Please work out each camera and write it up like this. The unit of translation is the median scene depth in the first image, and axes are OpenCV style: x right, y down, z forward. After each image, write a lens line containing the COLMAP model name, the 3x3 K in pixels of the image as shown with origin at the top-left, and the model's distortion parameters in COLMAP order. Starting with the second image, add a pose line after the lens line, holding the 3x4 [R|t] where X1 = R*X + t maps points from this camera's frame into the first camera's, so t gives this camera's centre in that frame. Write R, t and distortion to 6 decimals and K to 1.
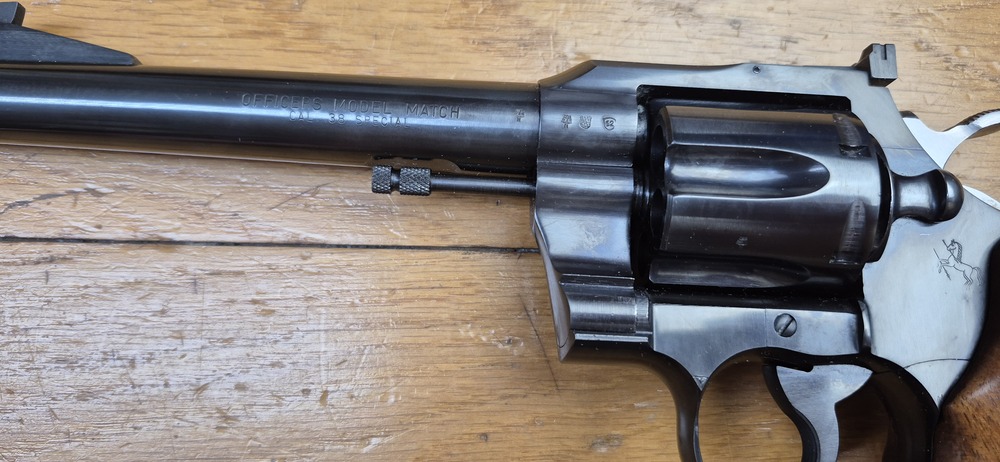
lens RADIAL K [[715.5, 0, 478.1], [0, 715.5, 230.7], [0, 0, 1]] dist [0.045715, -0.113559]
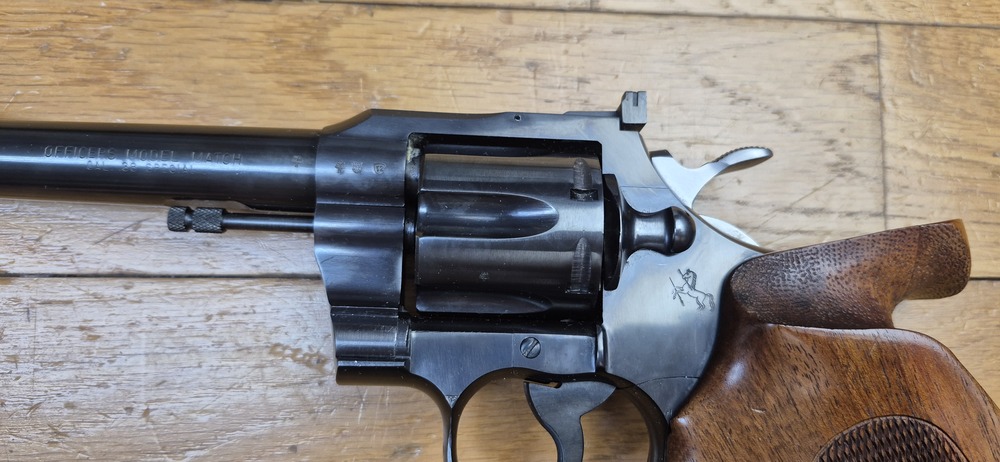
lens RADIAL K [[715.5, 0, 494.0], [0, 715.5, 222.1], [0, 0, 1]] dist [0.045715, -0.113559]
pose [[0.999633, -0.012163, 0.024204, 0.290718], [0.011886, 0.999863, 0.011556, -0.067785], [-0.024342, -0.011264, 0.999640, -0.103199]]
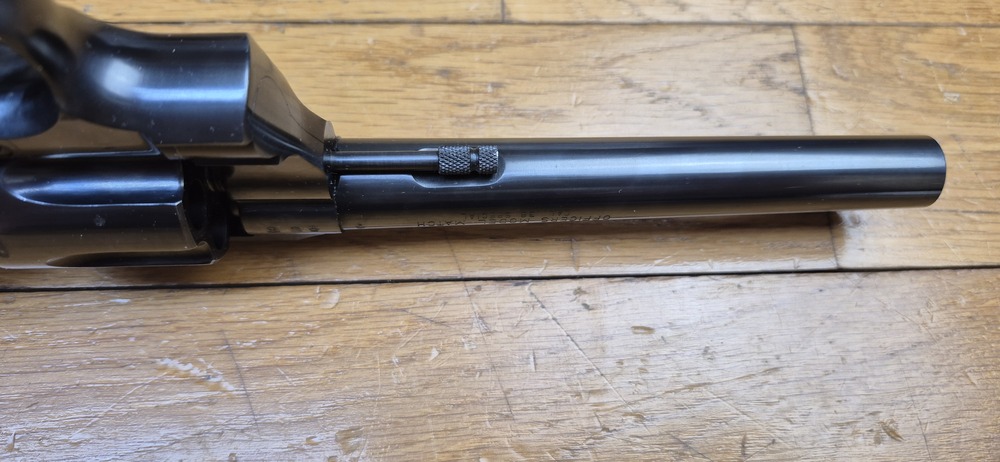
lens RADIAL K [[715.5, 0, 502.3], [0, 715.5, 232.8], [0, 0, 1]] dist [0.045715, -0.113559]
pose [[0.998177, -0.054280, 0.026406, 0.433341], [0.058662, 0.975407, -0.212463, 0.196695], [-0.014224, 0.213624, 0.976812, -0.008604]]
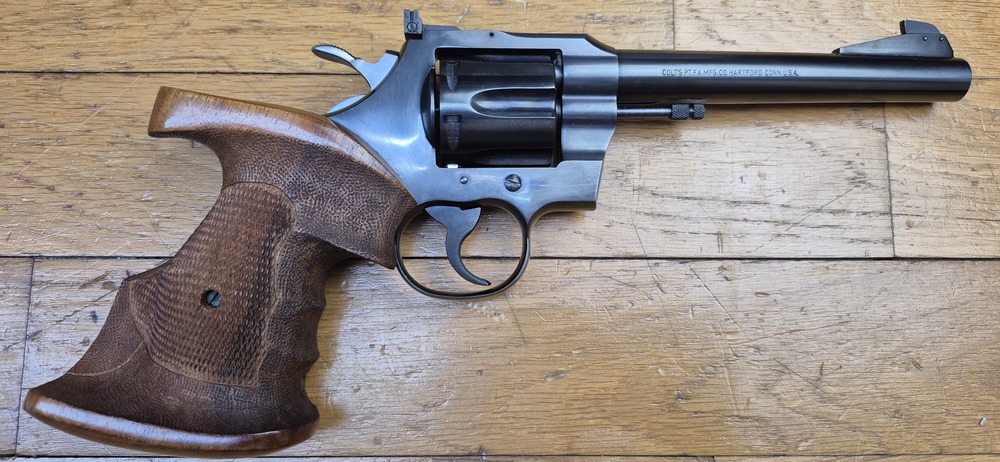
lens RADIAL K [[715.5, 0, 513.2], [0, 715.5, 226.9], [0, 0, 1]] dist [0.045715, -0.113559]
pose [[0.998885, -0.023144, -0.041142, 0.157726], [0.021119, 0.998576, -0.048993, 0.037157], [0.042217, 0.048069, 0.997951, -0.635848]]
